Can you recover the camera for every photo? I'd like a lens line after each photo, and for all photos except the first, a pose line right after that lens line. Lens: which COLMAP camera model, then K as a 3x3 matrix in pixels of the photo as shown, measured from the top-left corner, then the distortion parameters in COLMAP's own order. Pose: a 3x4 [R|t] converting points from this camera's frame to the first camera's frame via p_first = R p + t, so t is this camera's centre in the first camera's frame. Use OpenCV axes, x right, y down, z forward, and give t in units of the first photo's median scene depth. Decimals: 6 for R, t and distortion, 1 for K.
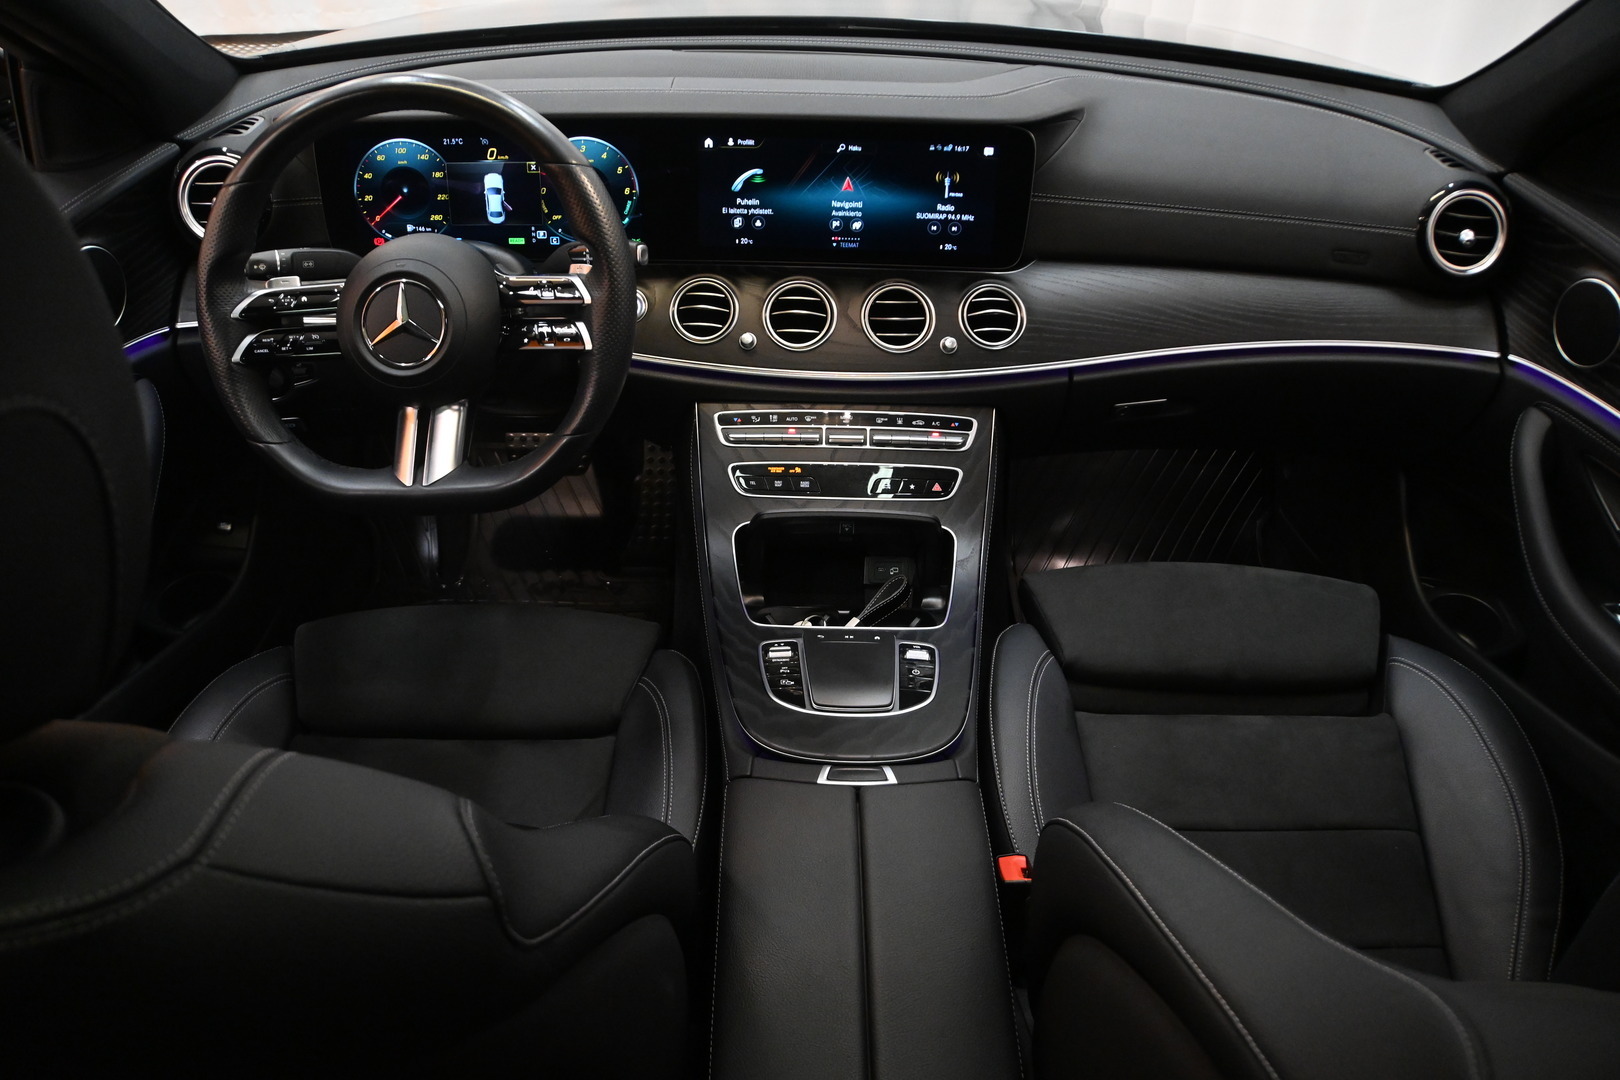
lens RADIAL K [[1266.0, 0, 811.7], [0, 1266.0, 490.2], [0, 0, 1]] dist [-0.147414, 0.007264]
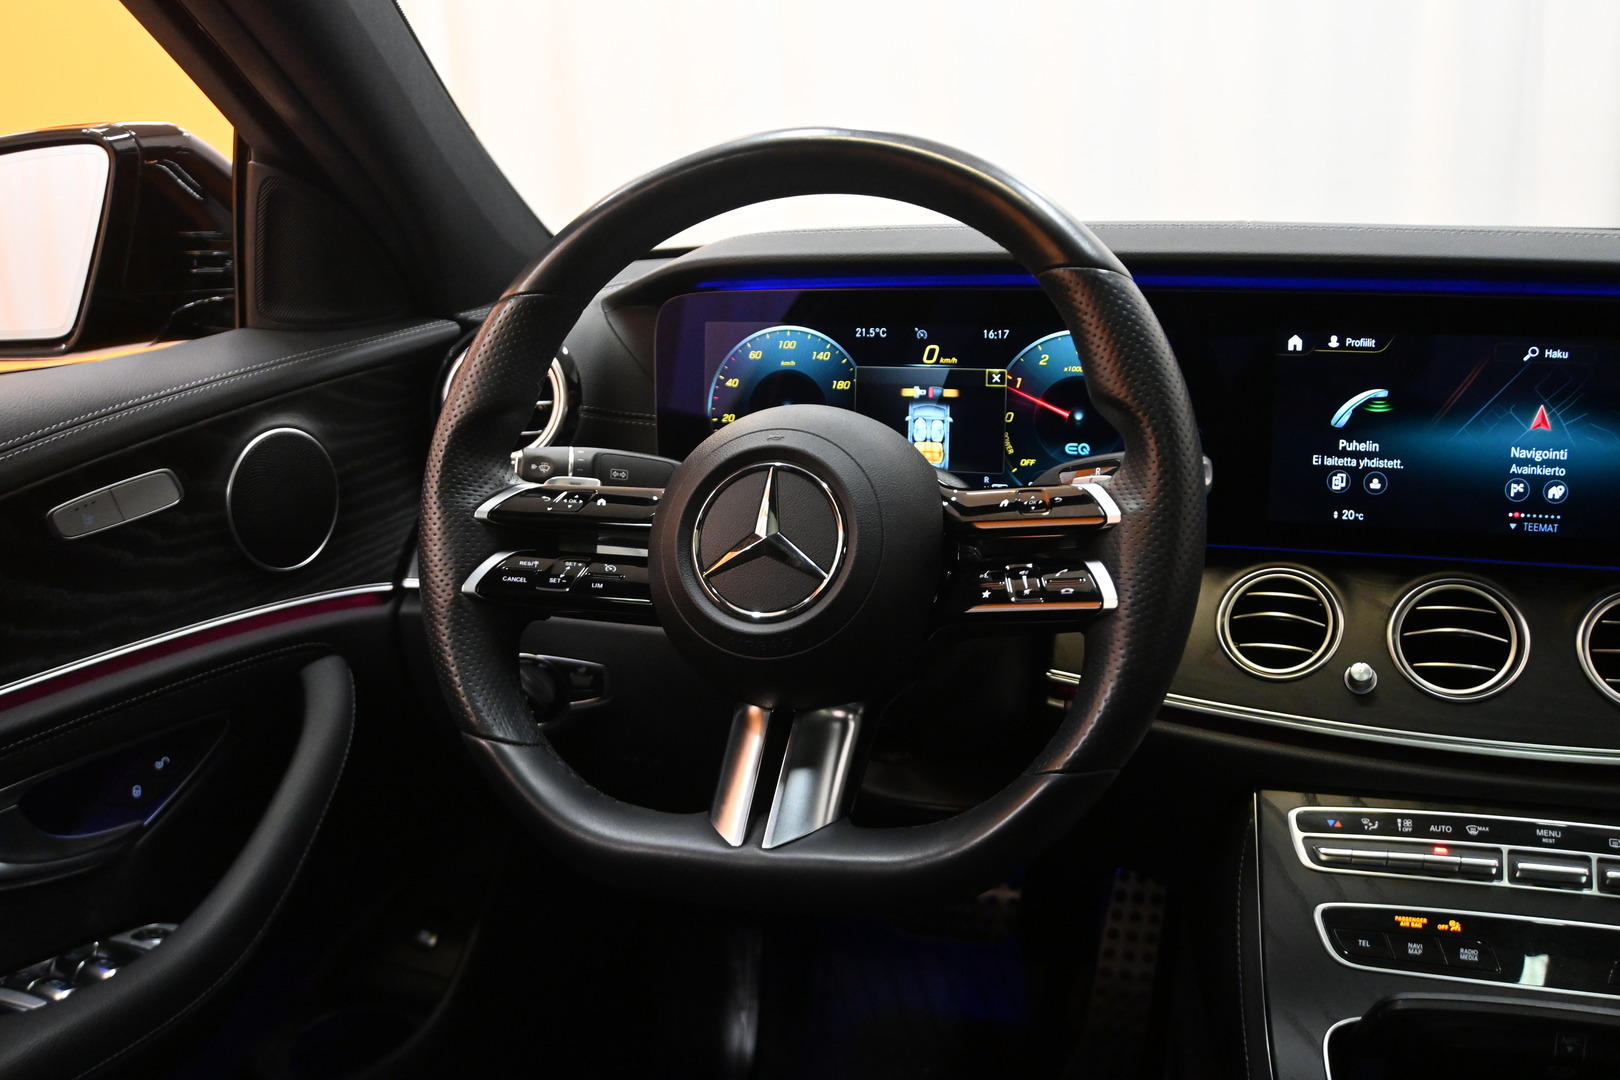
lens RADIAL K [[1500.8, 0, 808.4], [0, 1500.8, 507.9], [0, 0, 1]] dist [-0.094990, 0.016172]
pose [[0.960547, 0.028837, -0.276618, -0.105032], [-0.125104, 0.933104, -0.337144, 0.060107], [0.248391, 0.358449, 0.899898, 0.330431]]
